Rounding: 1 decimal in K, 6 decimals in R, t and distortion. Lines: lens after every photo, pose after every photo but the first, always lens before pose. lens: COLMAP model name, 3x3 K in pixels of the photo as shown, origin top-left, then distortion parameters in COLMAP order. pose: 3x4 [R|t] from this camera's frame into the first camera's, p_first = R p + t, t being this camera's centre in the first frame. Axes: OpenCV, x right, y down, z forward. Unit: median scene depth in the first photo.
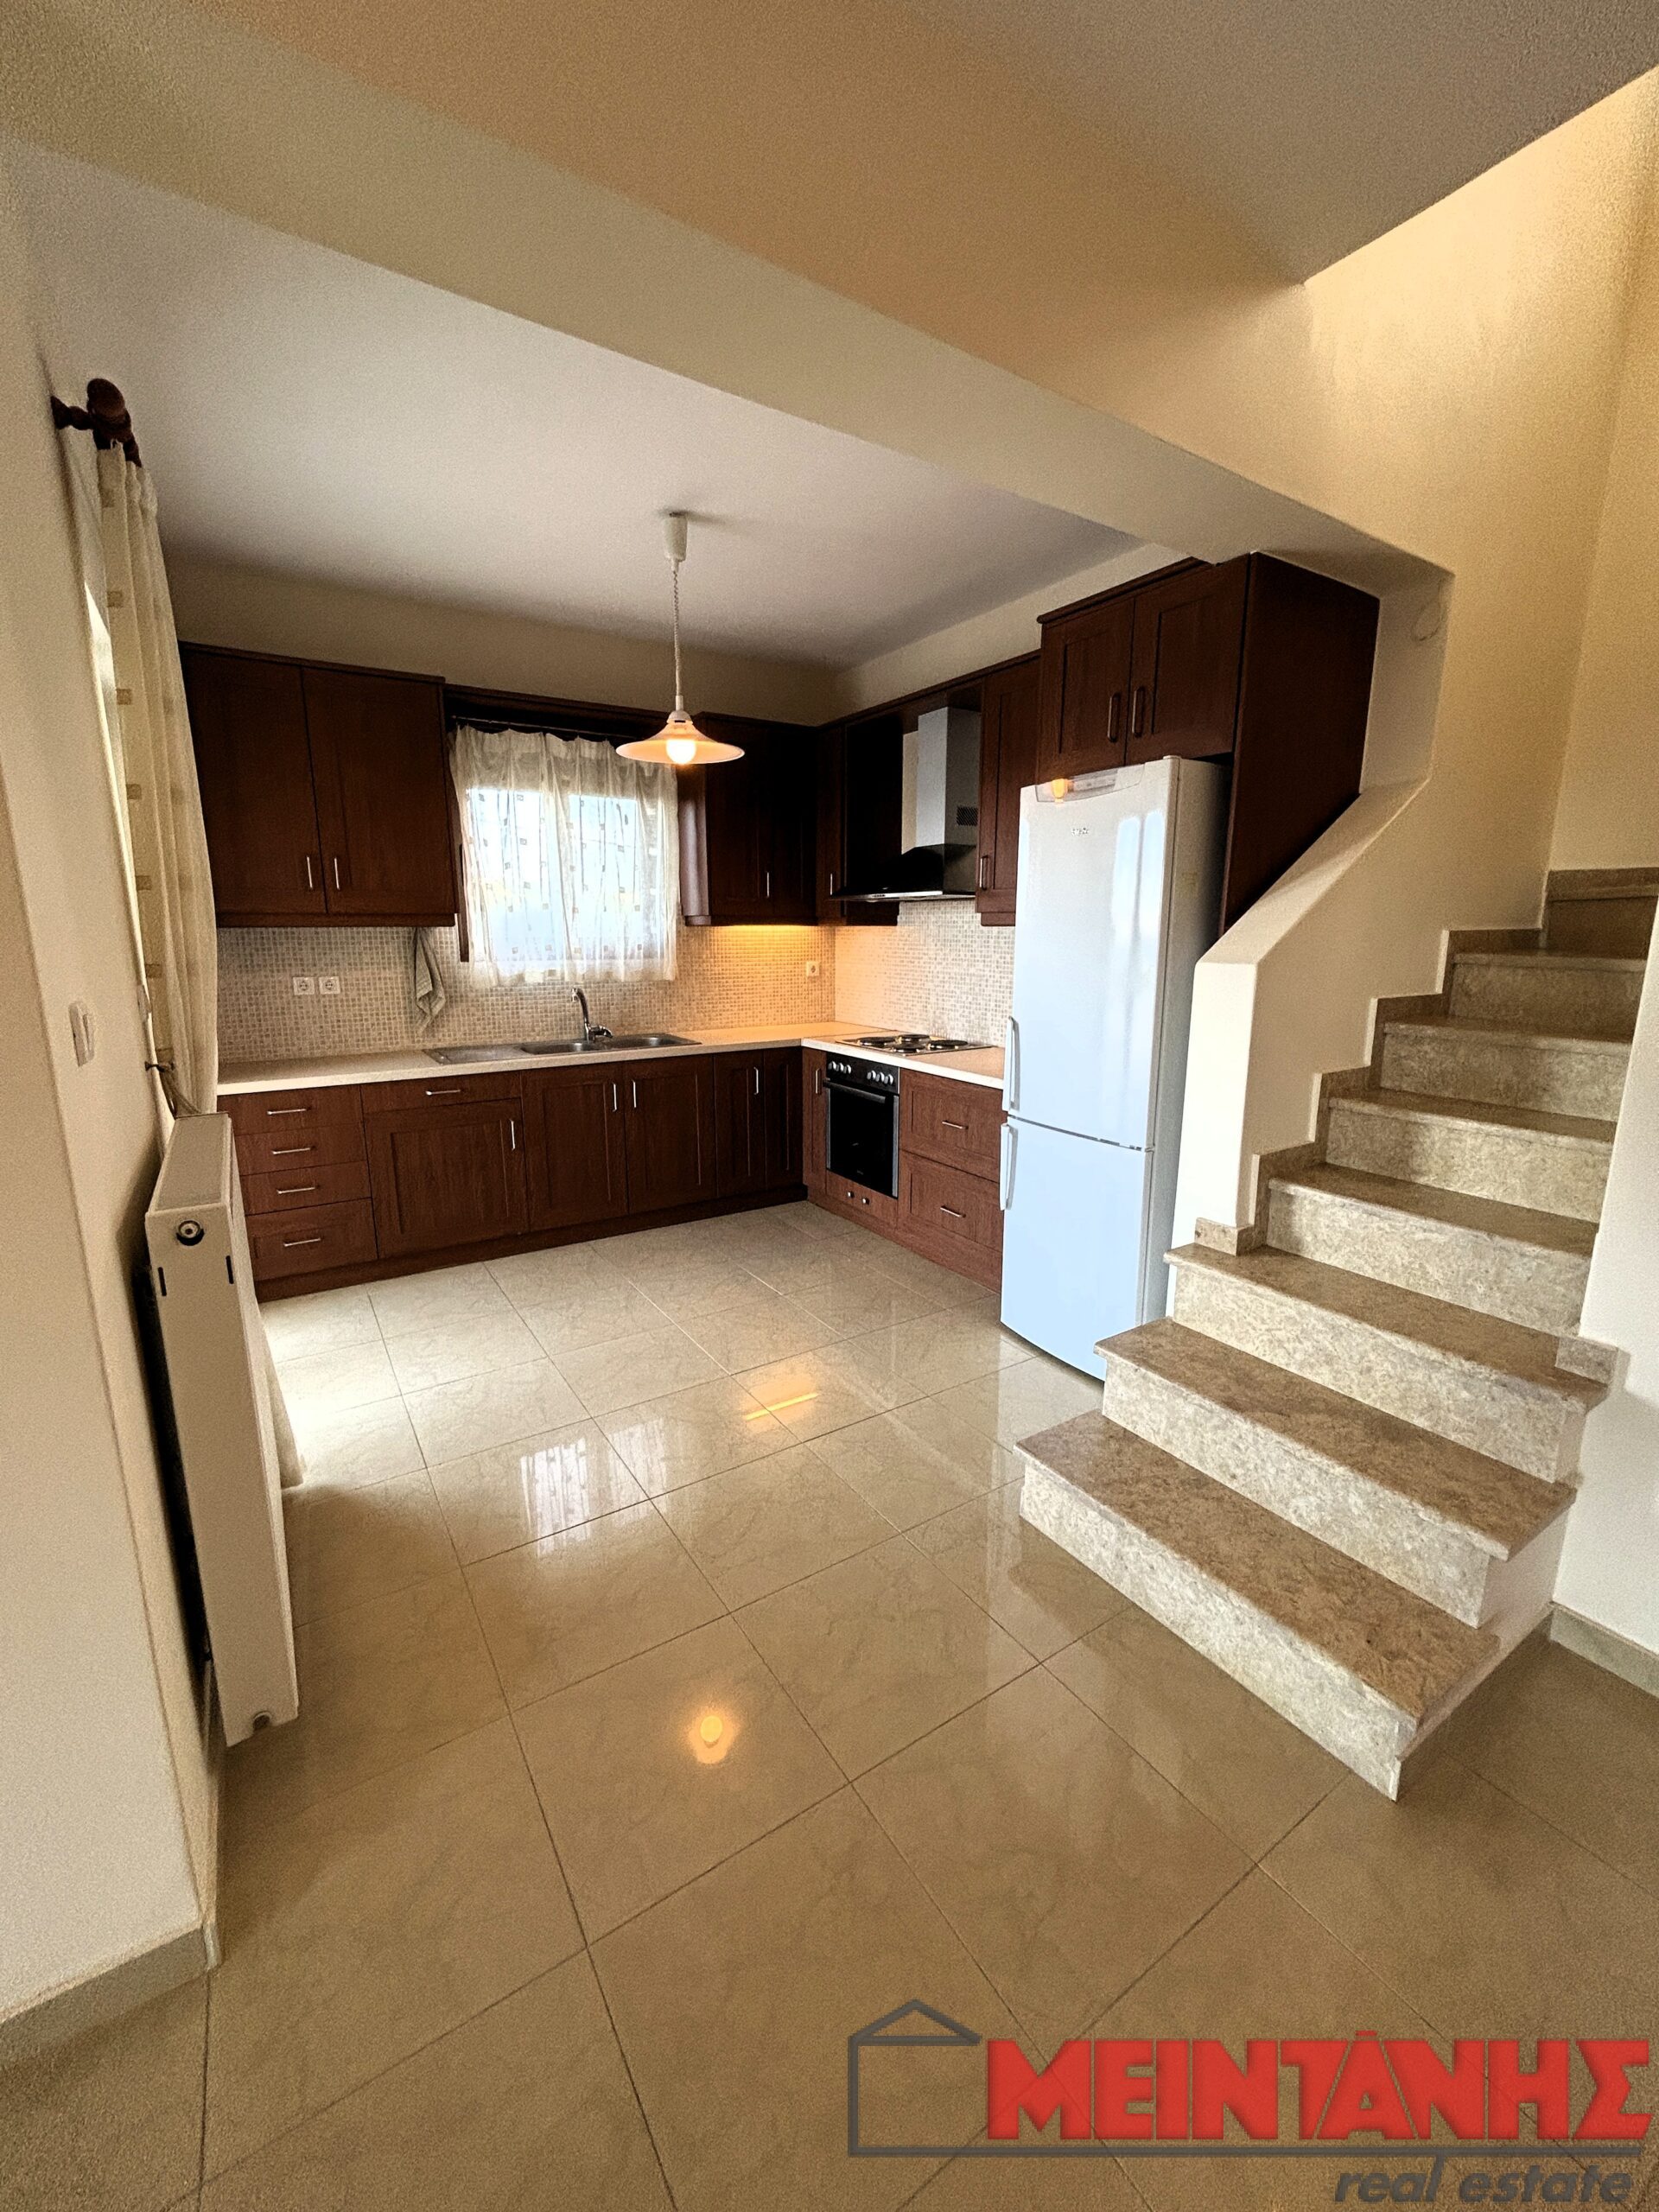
lens RADIAL K [[890.7, 0, 834.2], [0, 890.7, 1105.0], [0, 0, 1]] dist [-0.000840, 0.002343]
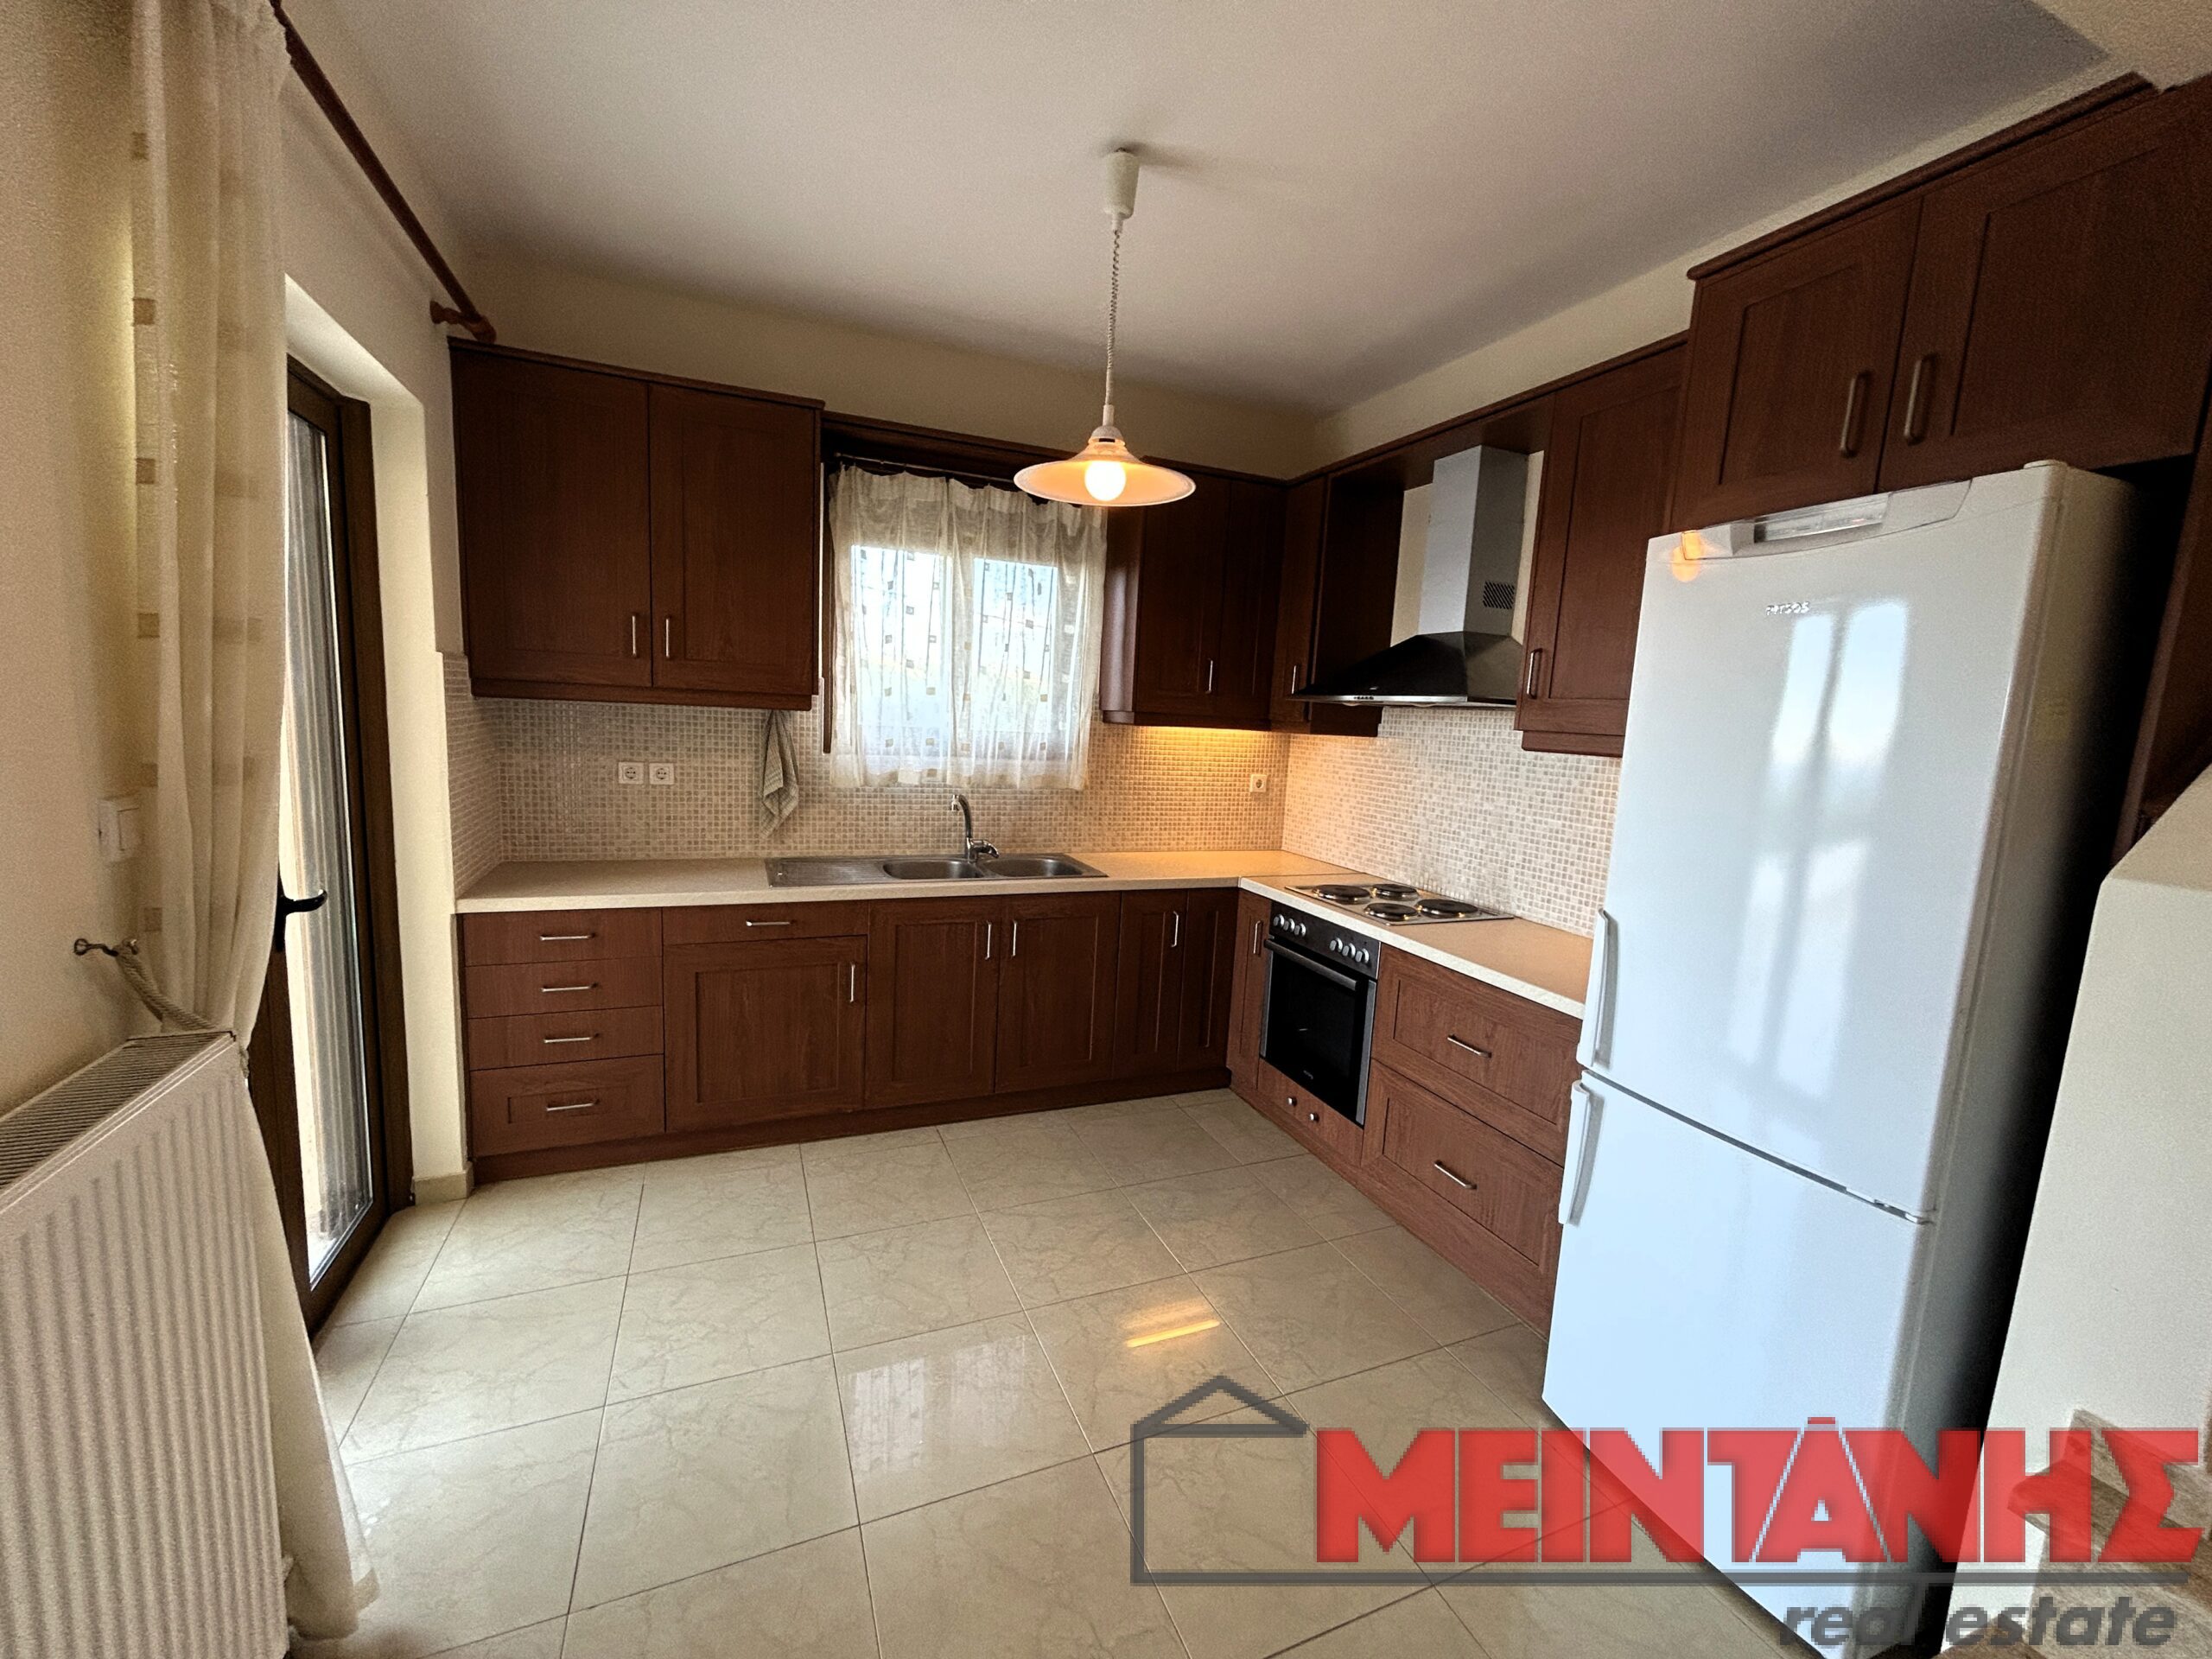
lens RADIAL K [[890.7, 0, 1102.8], [0, 890.7, 822.0], [0, 0, 1]] dist [-0.000840, 0.002343]
pose [[0.982156, 0.073394, -0.173155, -0.025958], [-0.086633, 0.993766, -0.070175, -0.065853], [0.166925, 0.083923, 0.982391, 0.260306]]
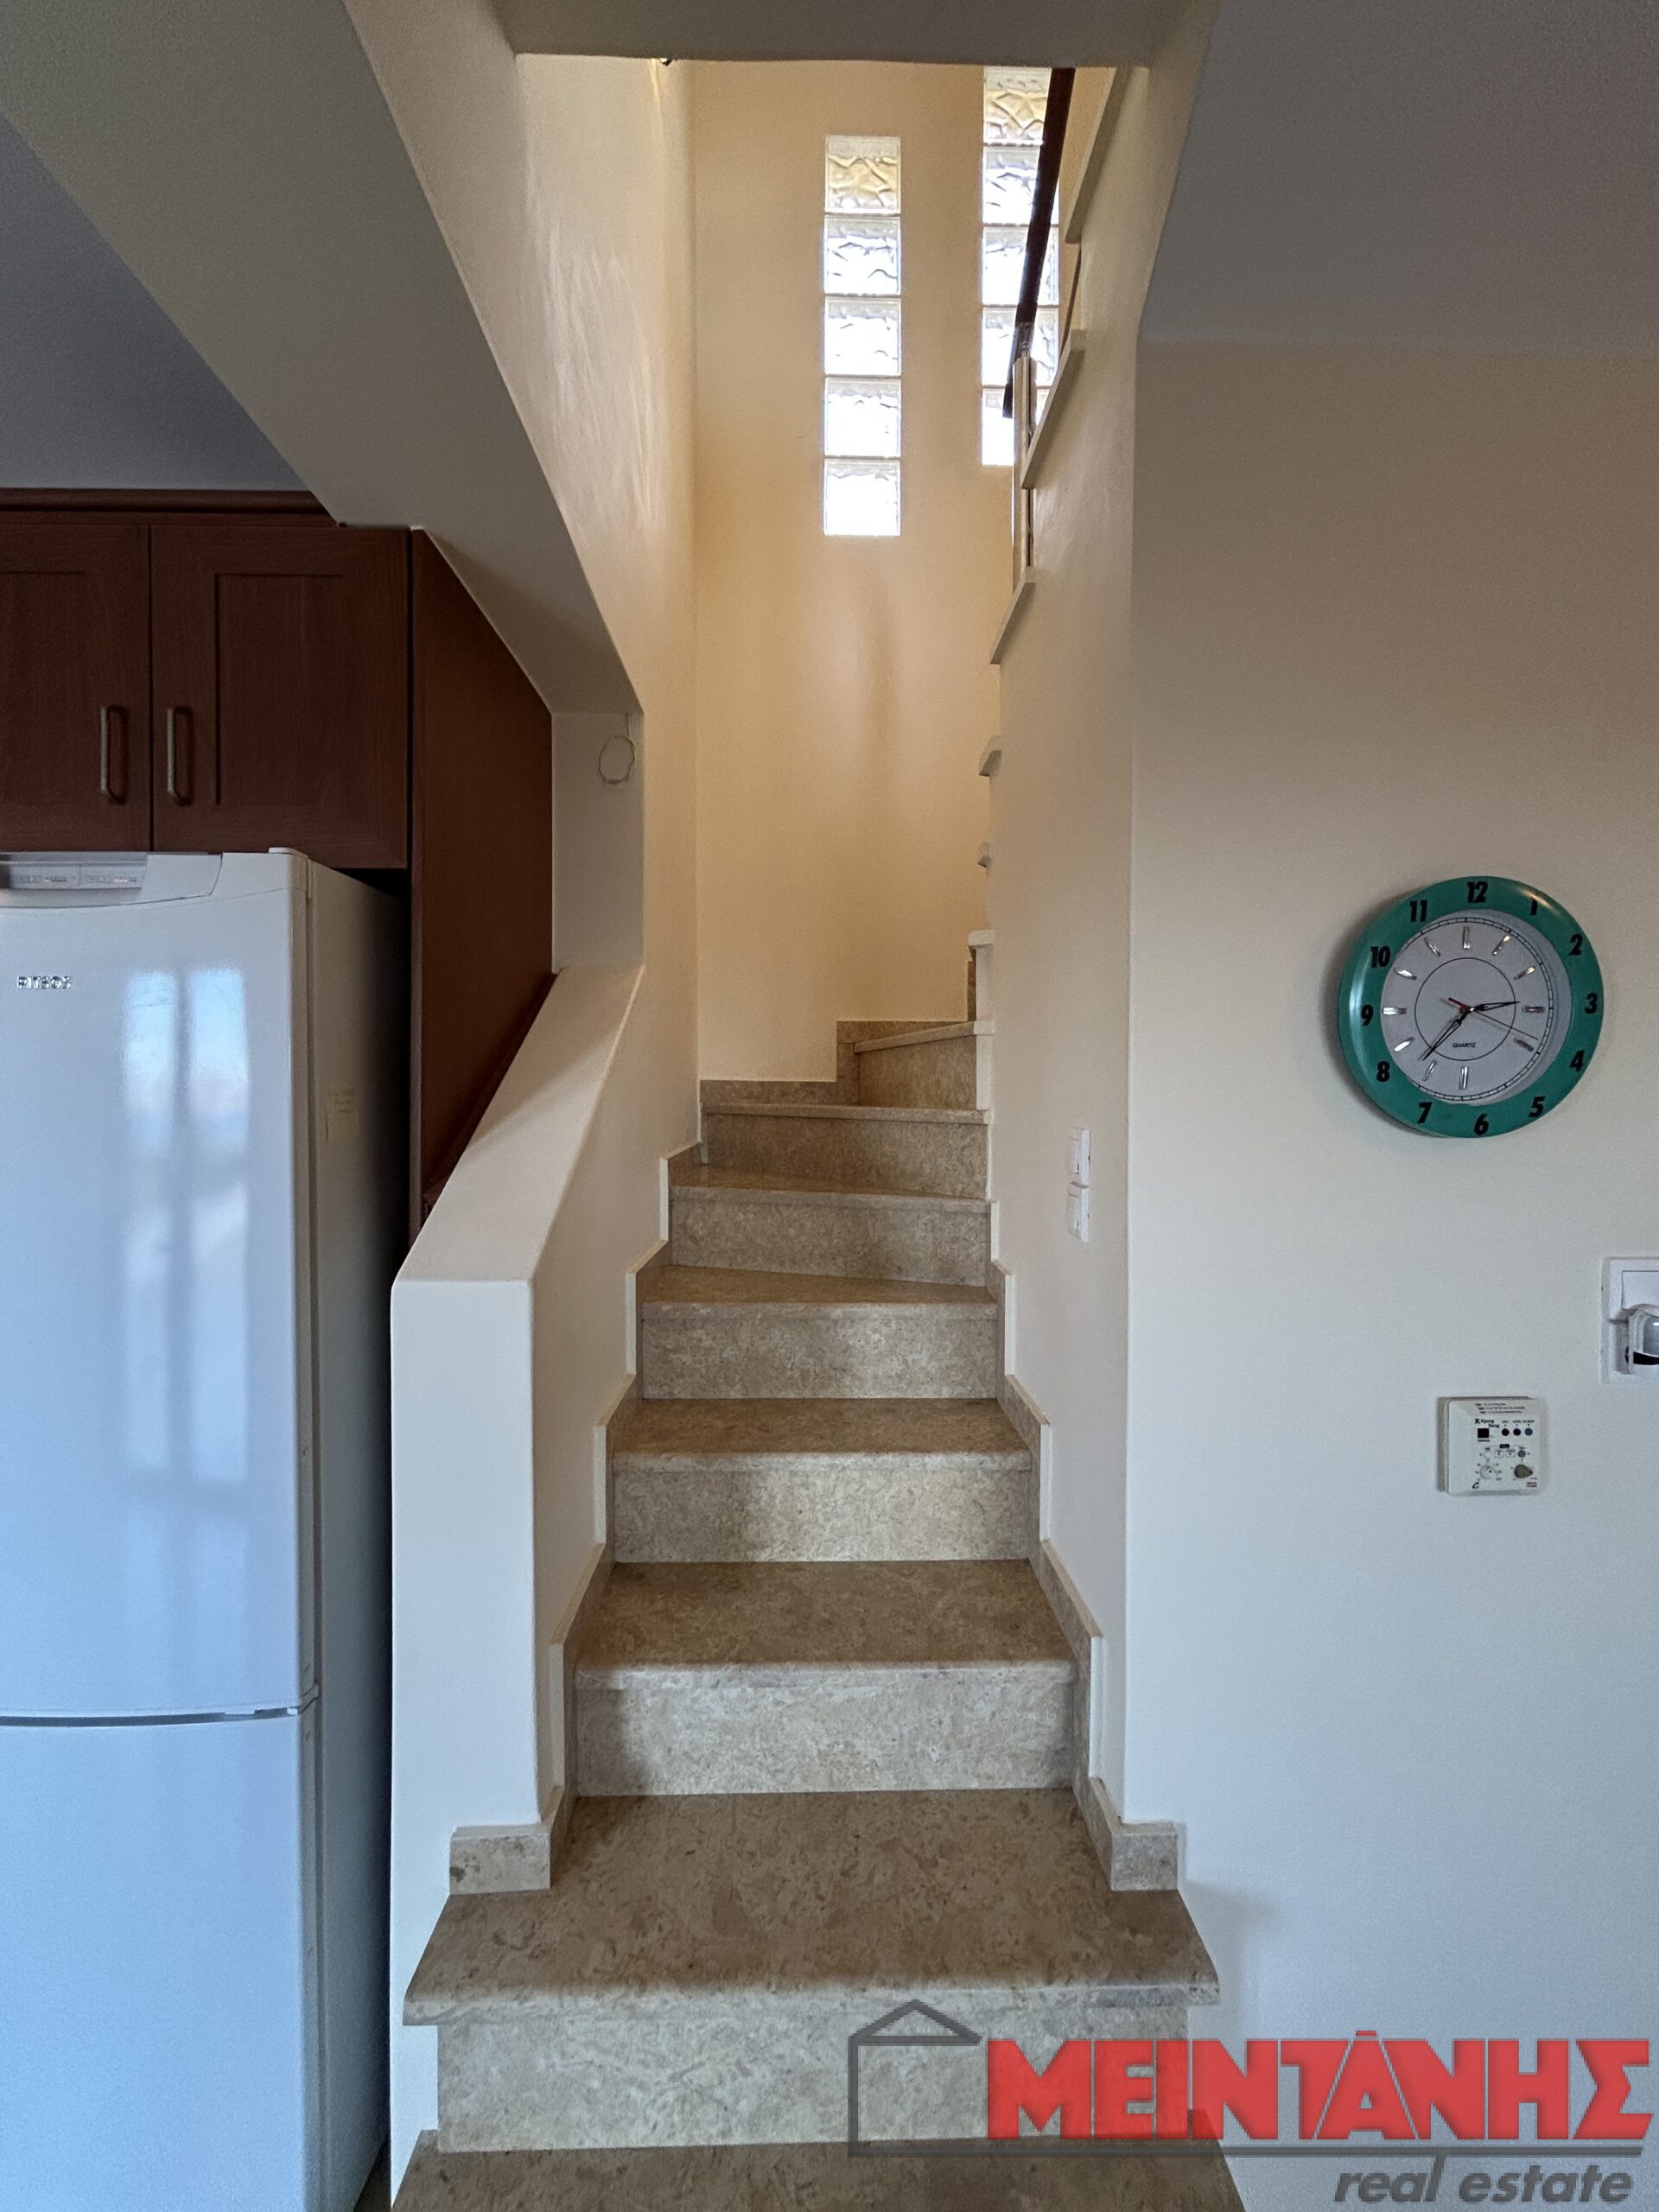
lens RADIAL K [[880.1, 0, 836.2], [0, 880.1, 1101.3], [0, 0, 1]] dist [0.001120, 0.000453]
pose [[0.515938, -0.006985, 0.856597, 0.077352], [0.166646, 0.981681, -0.092368, -0.103557], [-0.840260, 0.190405, 0.507651, 0.329060]]
